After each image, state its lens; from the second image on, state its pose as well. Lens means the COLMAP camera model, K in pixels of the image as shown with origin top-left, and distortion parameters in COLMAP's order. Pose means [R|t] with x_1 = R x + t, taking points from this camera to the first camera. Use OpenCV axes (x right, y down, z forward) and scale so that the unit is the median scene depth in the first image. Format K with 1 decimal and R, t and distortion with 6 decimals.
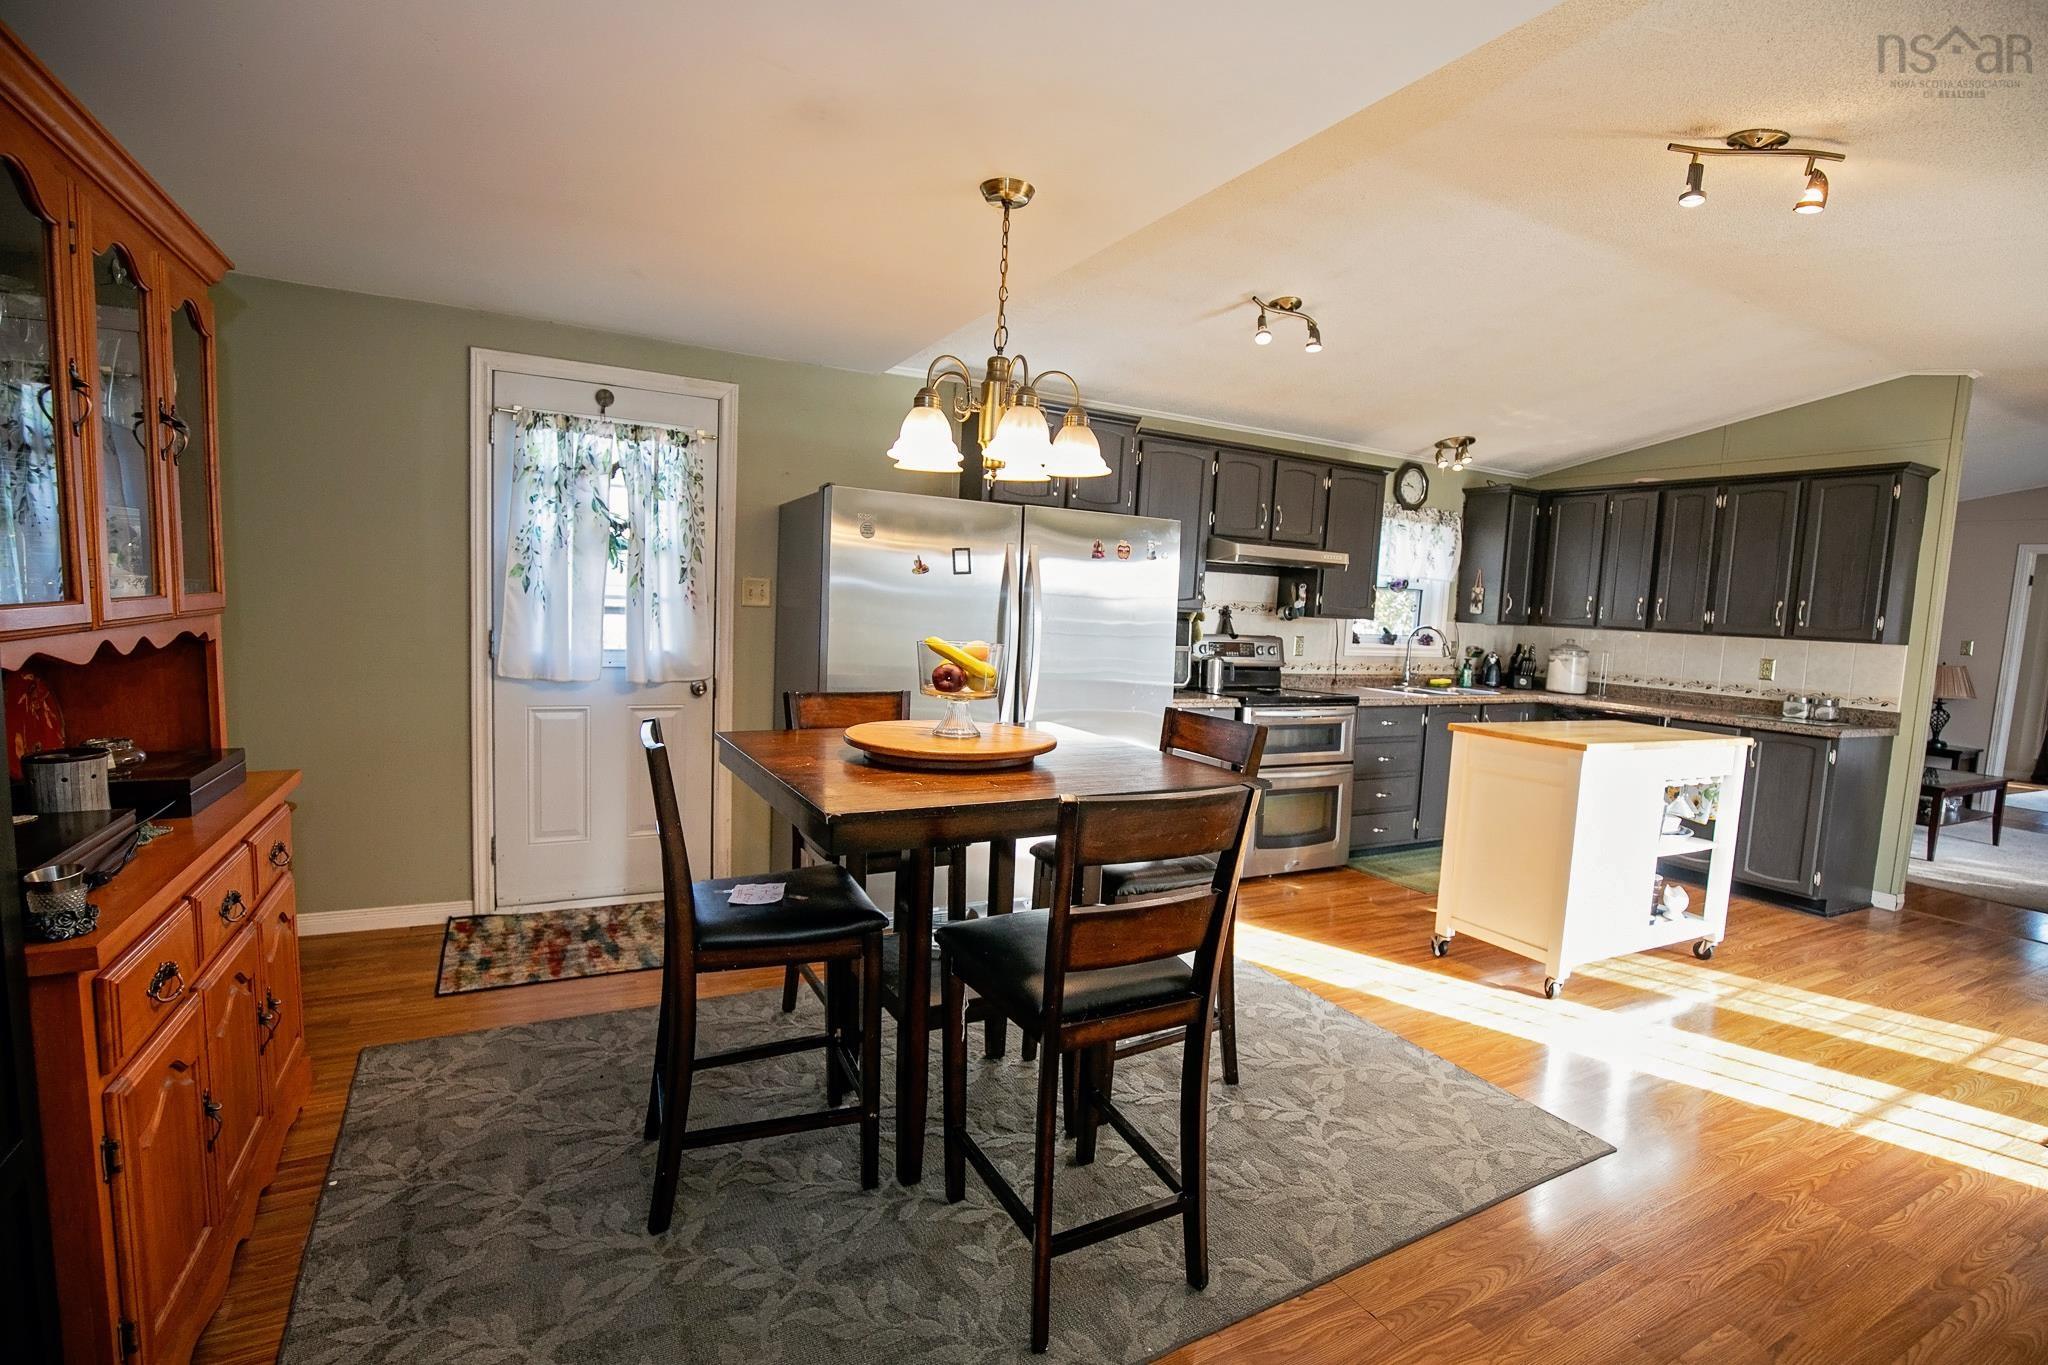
lens RADIAL K [[938.8, 0, 1028.7], [0, 938.8, 688.4], [0, 0, 1]] dist [-0.031688, 0.004988]
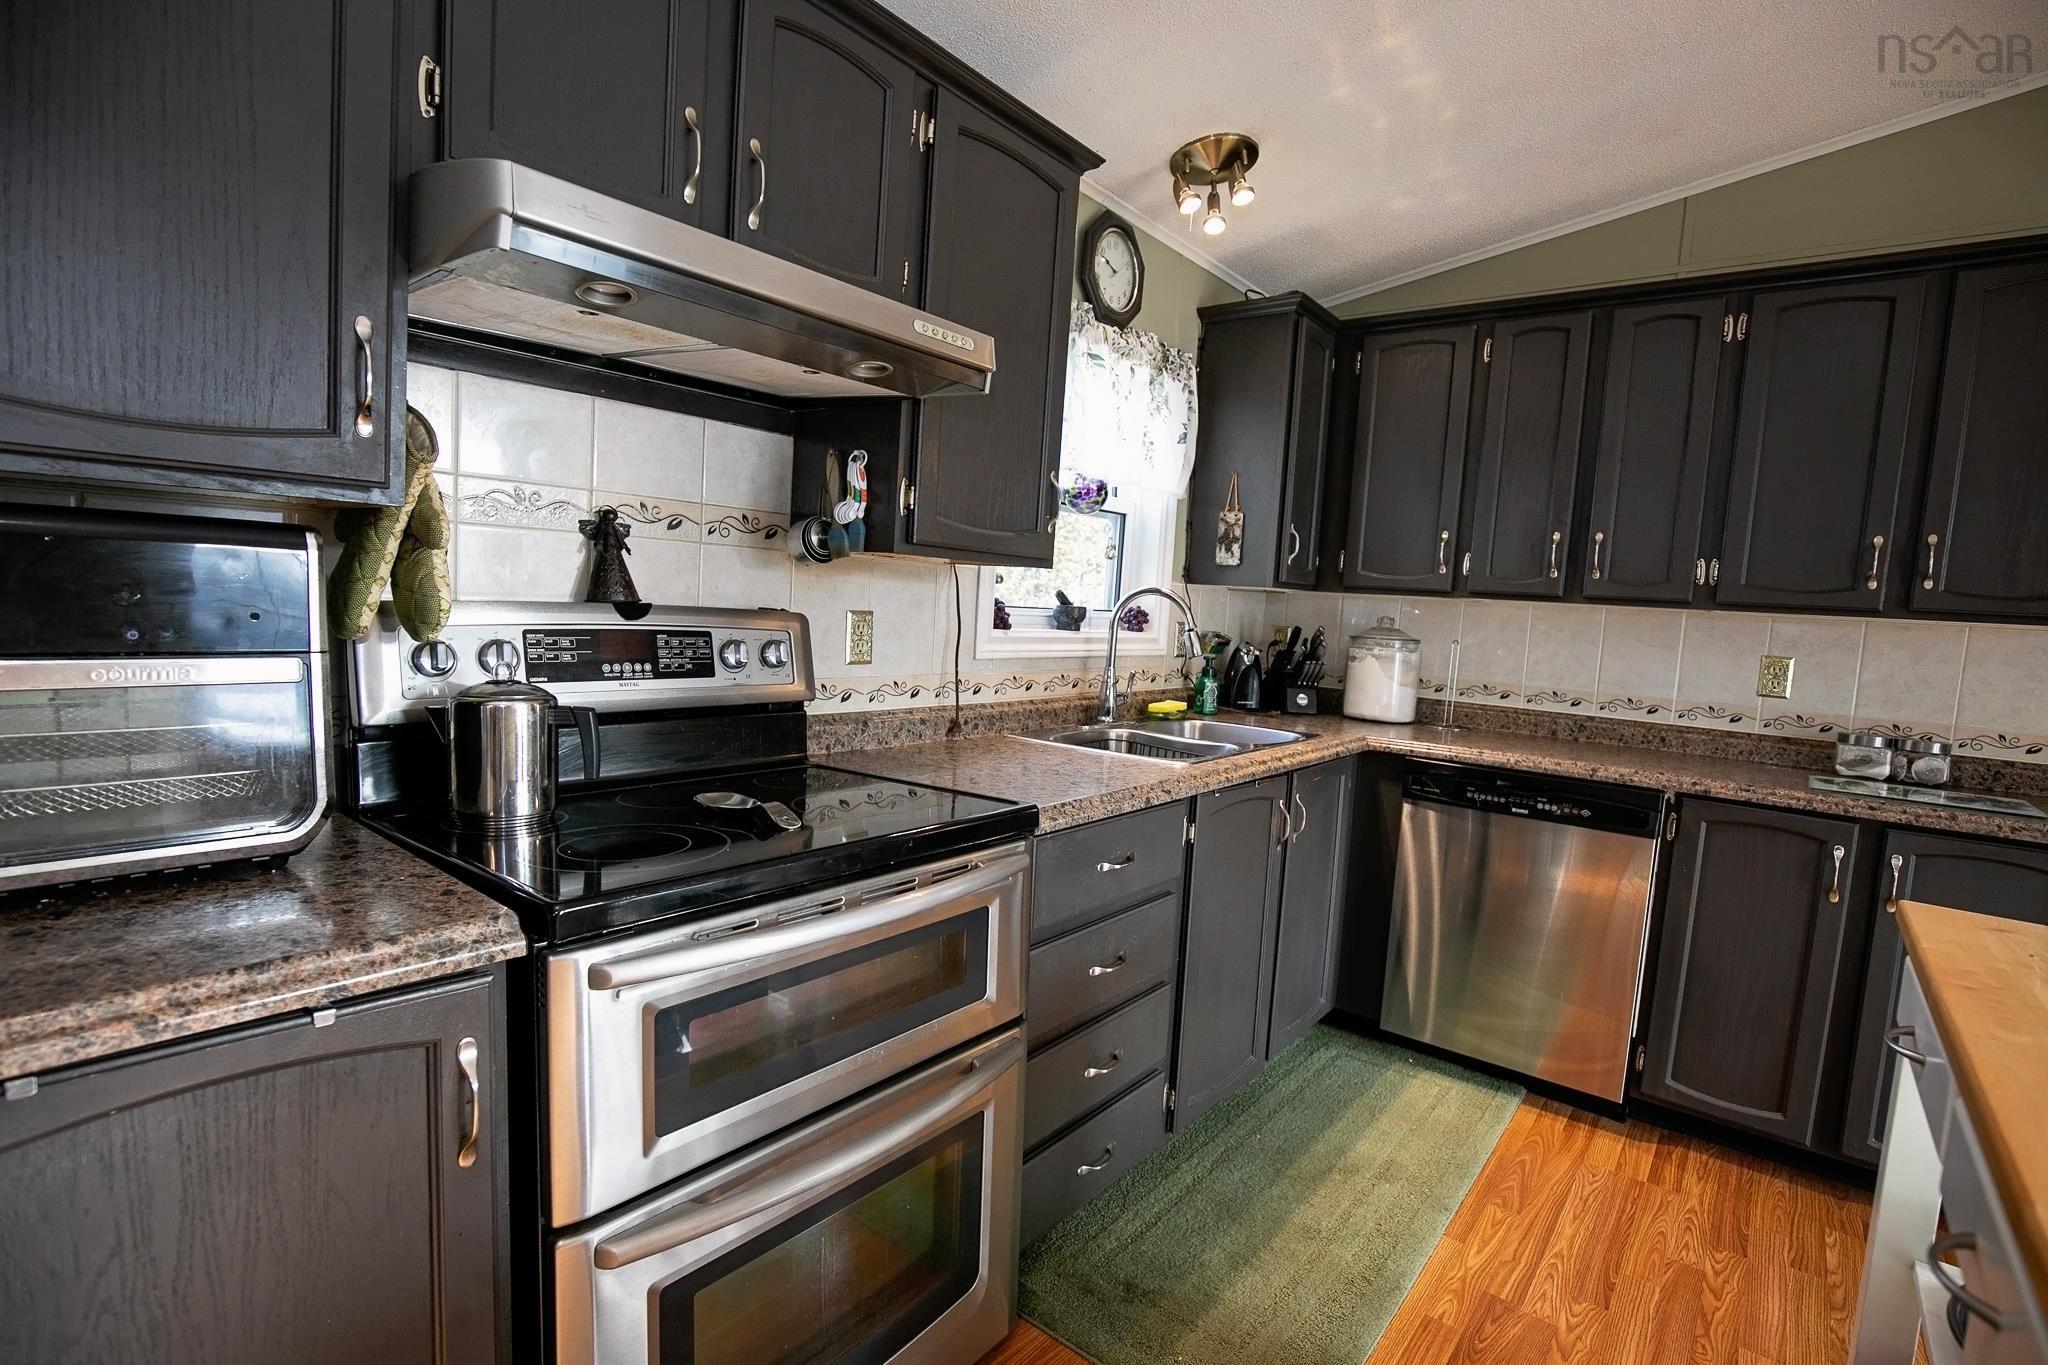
lens RADIAL K [[938.8, 0, 1028.7], [0, 938.8, 688.4], [0, 0, 1]] dist [-0.031688, 0.004988]
pose [[0.919470, -0.030396, 0.391984, 0.201896], [0.021568, 0.999405, 0.026905, -0.033198], [-0.392569, -0.016284, 0.919578, 0.627339]]
